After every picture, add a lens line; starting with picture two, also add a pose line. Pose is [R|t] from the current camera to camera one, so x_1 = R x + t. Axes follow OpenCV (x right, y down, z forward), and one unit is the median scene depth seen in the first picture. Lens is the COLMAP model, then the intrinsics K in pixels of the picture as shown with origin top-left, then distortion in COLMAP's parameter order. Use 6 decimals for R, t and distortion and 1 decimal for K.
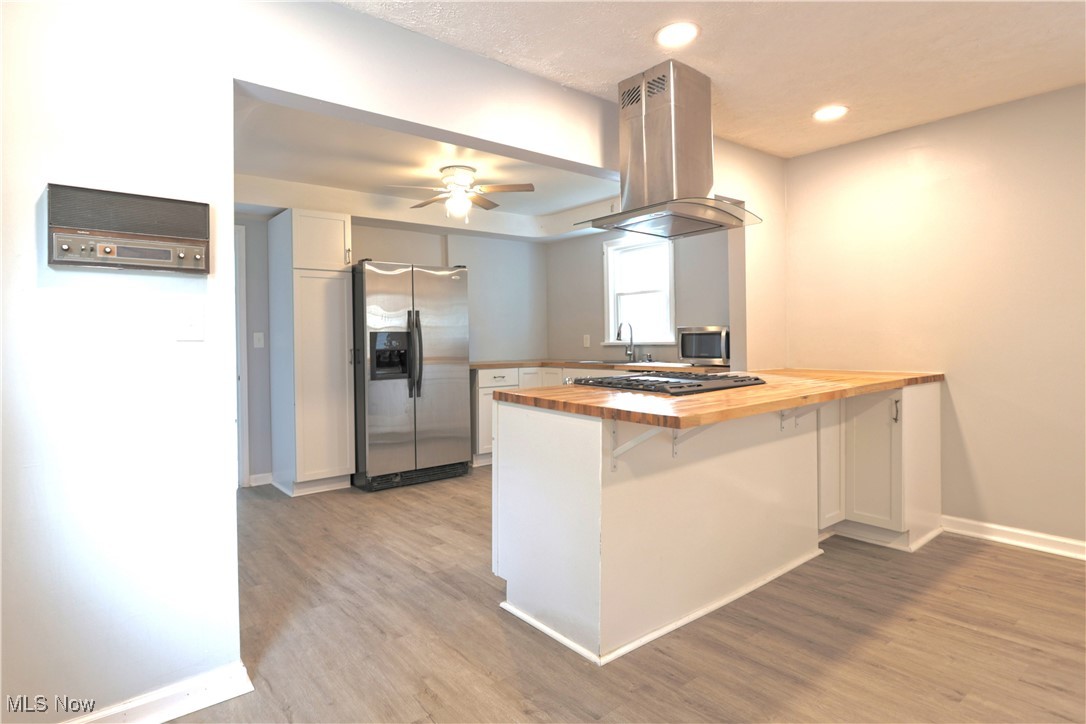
lens RADIAL K [[587.8, 0, 505.2], [0, 587.8, 337.6], [0, 0, 1]] dist [-0.000016, 0.002725]
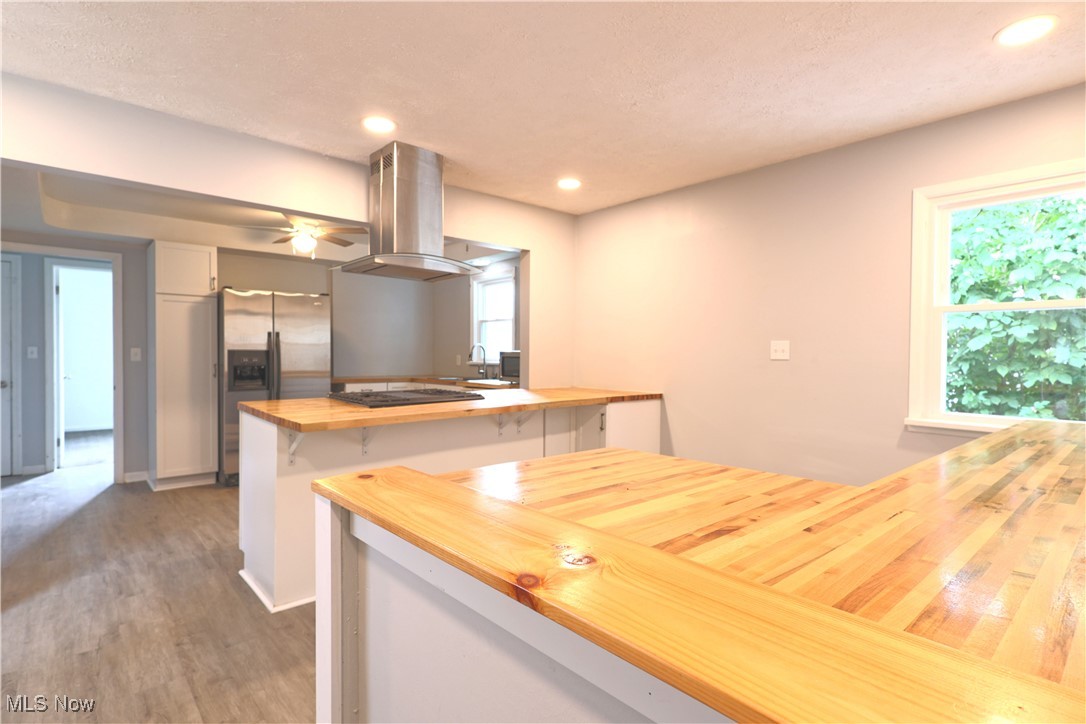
lens RADIAL K [[538.9, 0, 545.0], [0, 538.9, 363.1], [0, 0, 1]] dist [0.001011, 0.000617]
pose [[0.996803, 0.018851, 0.077641, 0.374359], [-0.020243, 0.999648, 0.017176, -0.017323], [-0.077290, -0.018693, 0.996833, -0.131120]]
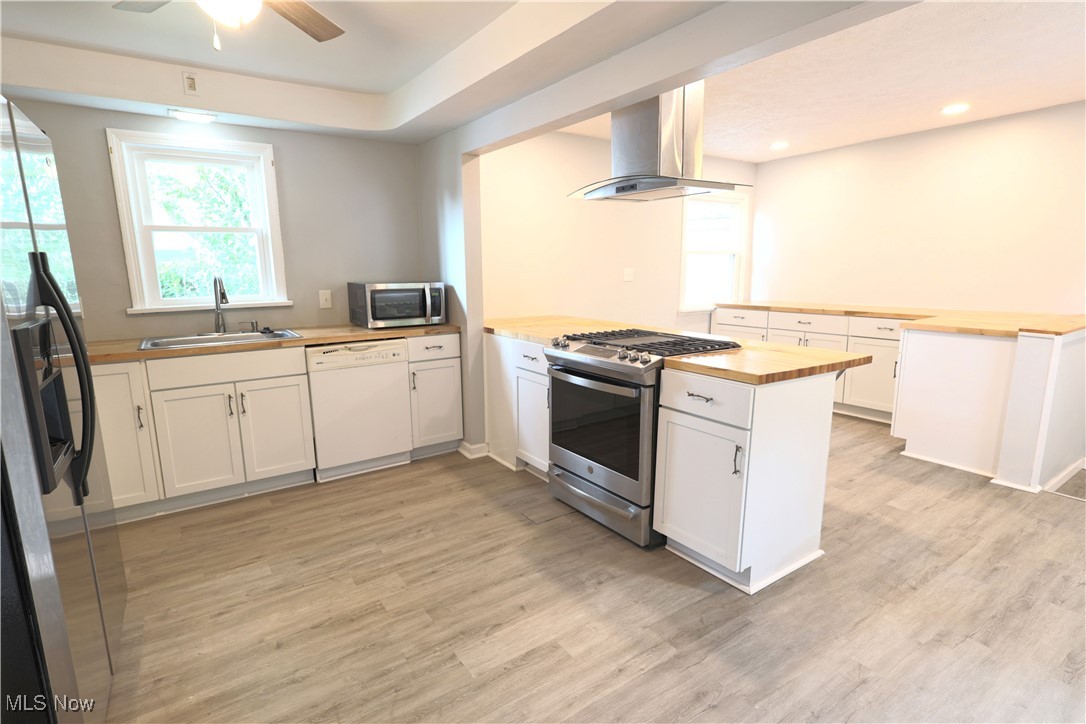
lens RADIAL K [[538.9, 0, 547.6], [0, 538.9, 365.1], [0, 0, 1]] dist [0.001011, 0.000617]
pose [[0.052993, -0.172187, 0.983638, -0.564160], [0.006528, 0.985061, 0.172084, -0.042643], [-0.998574, -0.002698, 0.053325, 0.881144]]
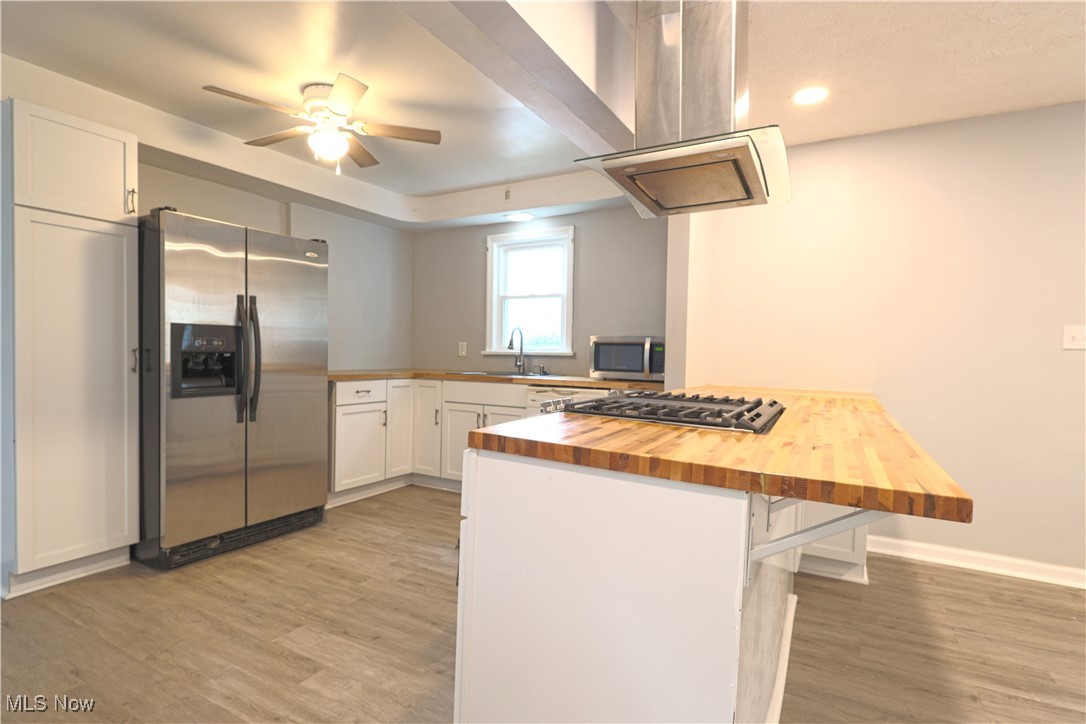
lens RADIAL K [[538.9, 0, 544.7], [0, 538.9, 362.8], [0, 0, 1]] dist [0.001011, 0.000617]
pose [[0.918329, 0.021857, 0.395214, -0.106344], [-0.032030, 0.999303, 0.019159, 0.011682], [-0.394520, -0.030253, 0.918389, 0.361551]]
